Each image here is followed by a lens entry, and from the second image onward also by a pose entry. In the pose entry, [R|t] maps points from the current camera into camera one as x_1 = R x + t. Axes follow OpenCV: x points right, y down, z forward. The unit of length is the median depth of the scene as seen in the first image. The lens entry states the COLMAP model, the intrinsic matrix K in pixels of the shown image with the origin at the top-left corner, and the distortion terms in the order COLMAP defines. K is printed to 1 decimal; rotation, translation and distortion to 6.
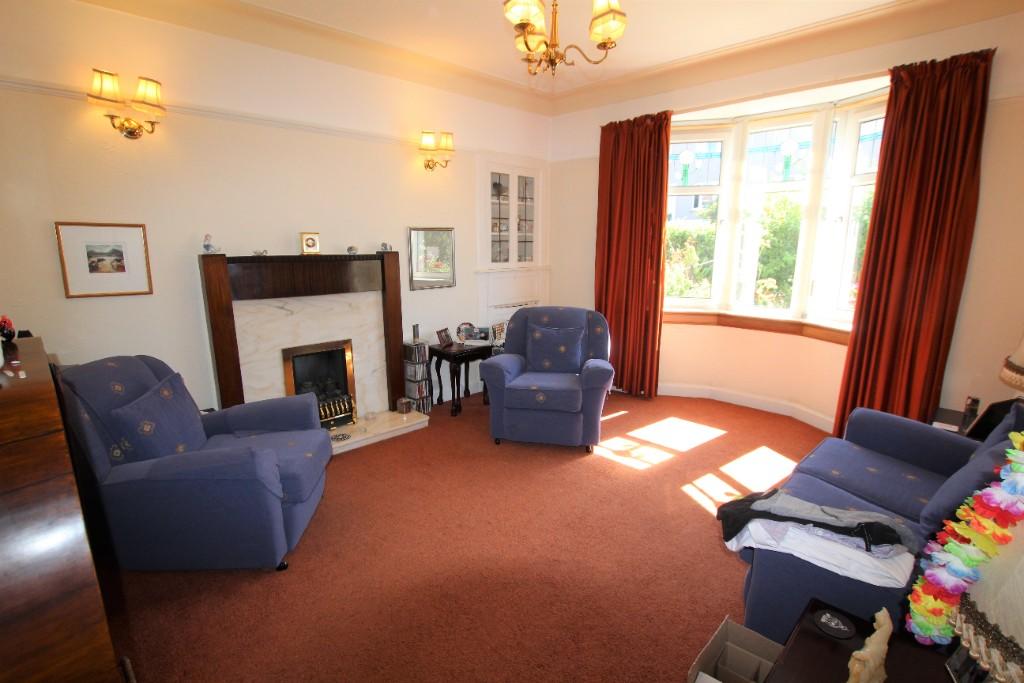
lens RADIAL K [[496.6, 0, 507.8], [0, 496.6, 348.7], [0, 0, 1]] dist [-0.019516, 0.000904]
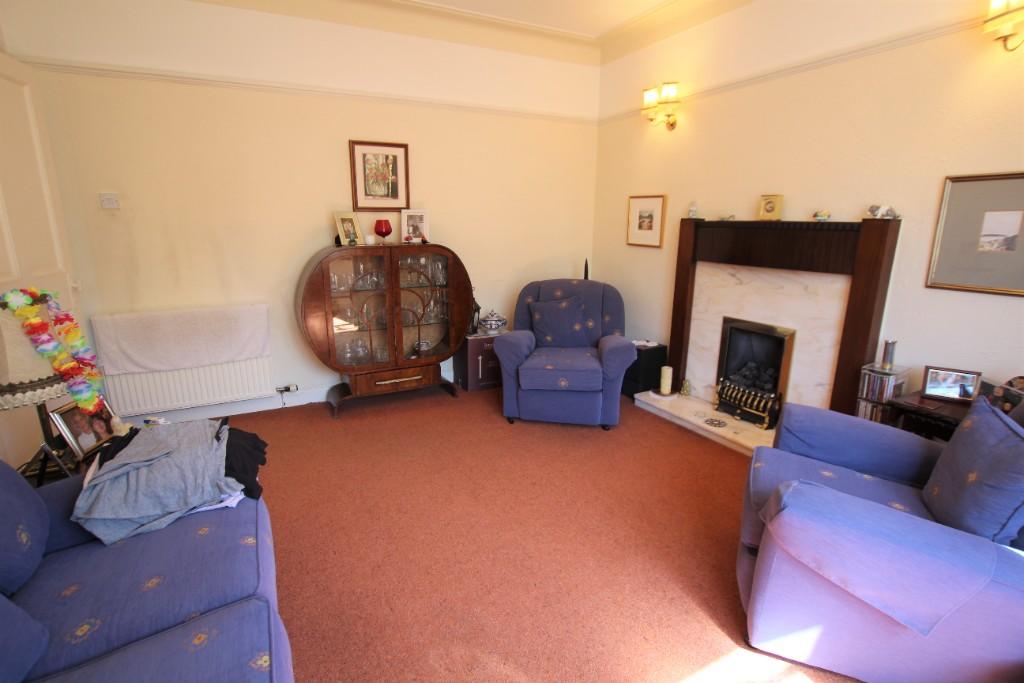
lens RADIAL K [[496.6, 0, 507.8], [0, 496.6, 348.7], [0, 0, 1]] dist [-0.019516, 0.000904]
pose [[-0.287661, 0.242877, -0.926424, 0.740855], [-0.196307, 0.931820, 0.305246, -0.192089], [0.937398, 0.269671, -0.220369, 1.017166]]
